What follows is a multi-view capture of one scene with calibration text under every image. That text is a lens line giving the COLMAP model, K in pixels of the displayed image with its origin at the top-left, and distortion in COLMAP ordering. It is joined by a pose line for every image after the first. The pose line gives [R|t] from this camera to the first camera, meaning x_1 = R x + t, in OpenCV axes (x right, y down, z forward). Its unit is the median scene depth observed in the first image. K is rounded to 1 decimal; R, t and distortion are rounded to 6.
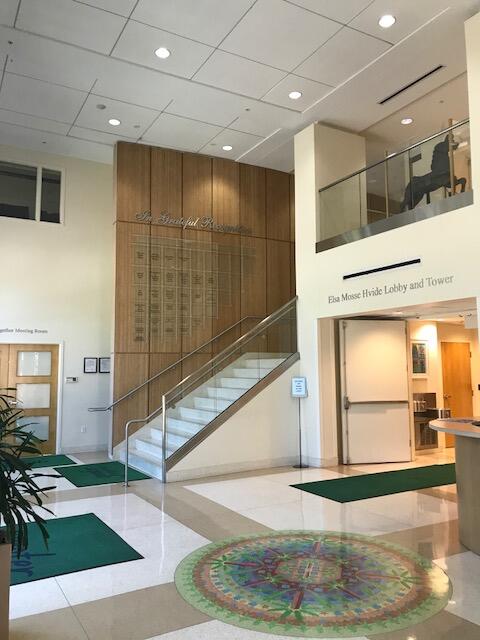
lens RADIAL K [[515.1, 0, 239.4], [0, 515.1, 318.1], [0, 0, 1]] dist [-0.006458, 0.002272]
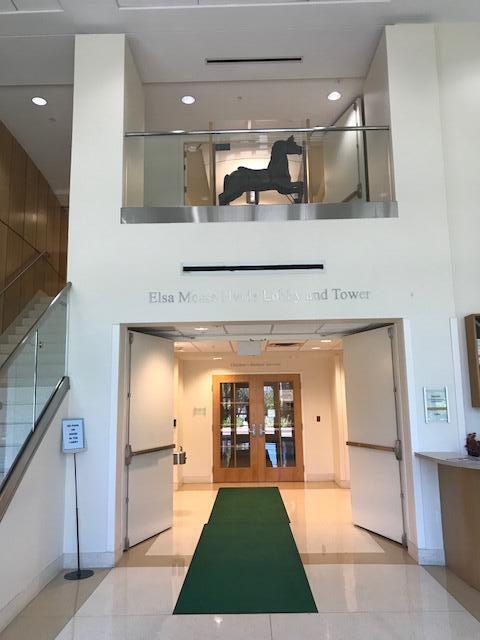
lens RADIAL K [[515.1, 0, 240.2], [0, 515.1, 321.1], [0, 0, 1]] dist [-0.006458, 0.002272]
pose [[0.511625, 0.124920, 0.850079, -0.386346], [-0.068870, 0.992153, -0.104348, 0.066101], [-0.856444, -0.005158, 0.516214, 0.671674]]
